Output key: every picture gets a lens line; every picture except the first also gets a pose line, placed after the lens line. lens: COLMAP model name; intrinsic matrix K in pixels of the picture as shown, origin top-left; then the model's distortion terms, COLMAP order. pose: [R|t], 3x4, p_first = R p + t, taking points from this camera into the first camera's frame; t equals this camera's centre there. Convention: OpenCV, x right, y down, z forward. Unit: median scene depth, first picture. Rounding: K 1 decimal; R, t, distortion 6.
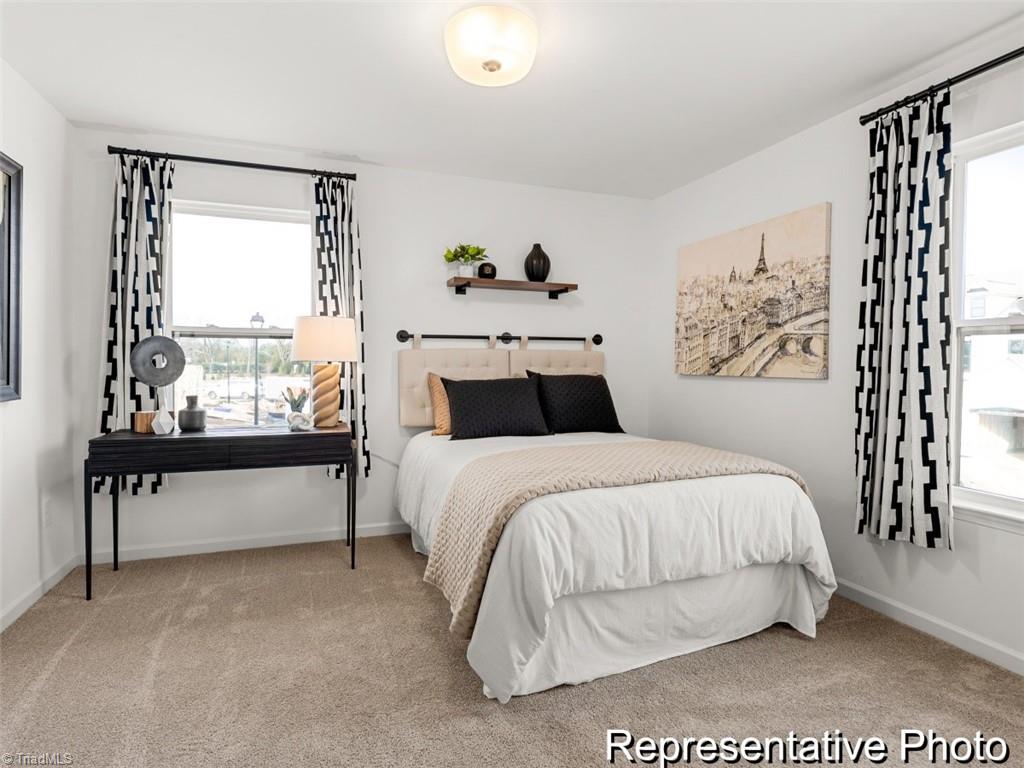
lens RADIAL K [[545.6, 0, 512.0], [0, 545.6, 384.0], [0, 0, 1]] dist [-0.002637, 0.000728]
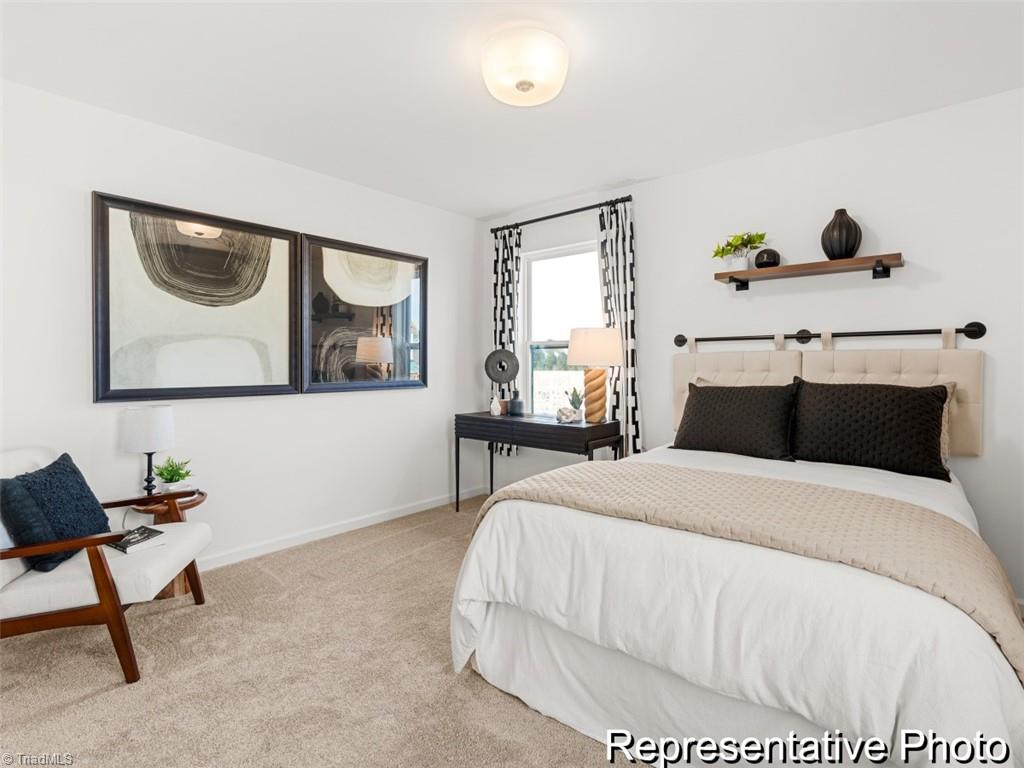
lens RADIAL K [[509.8, 0, 517.4], [0, 509.8, 379.8], [0, 0, 1]] dist [-0.001955, 0.000133]
pose [[0.493349, 0.021739, -0.869560, 0.565425], [-0.030341, 0.999509, 0.007774, -0.017244], [0.869302, 0.022548, 0.493766, 0.344161]]
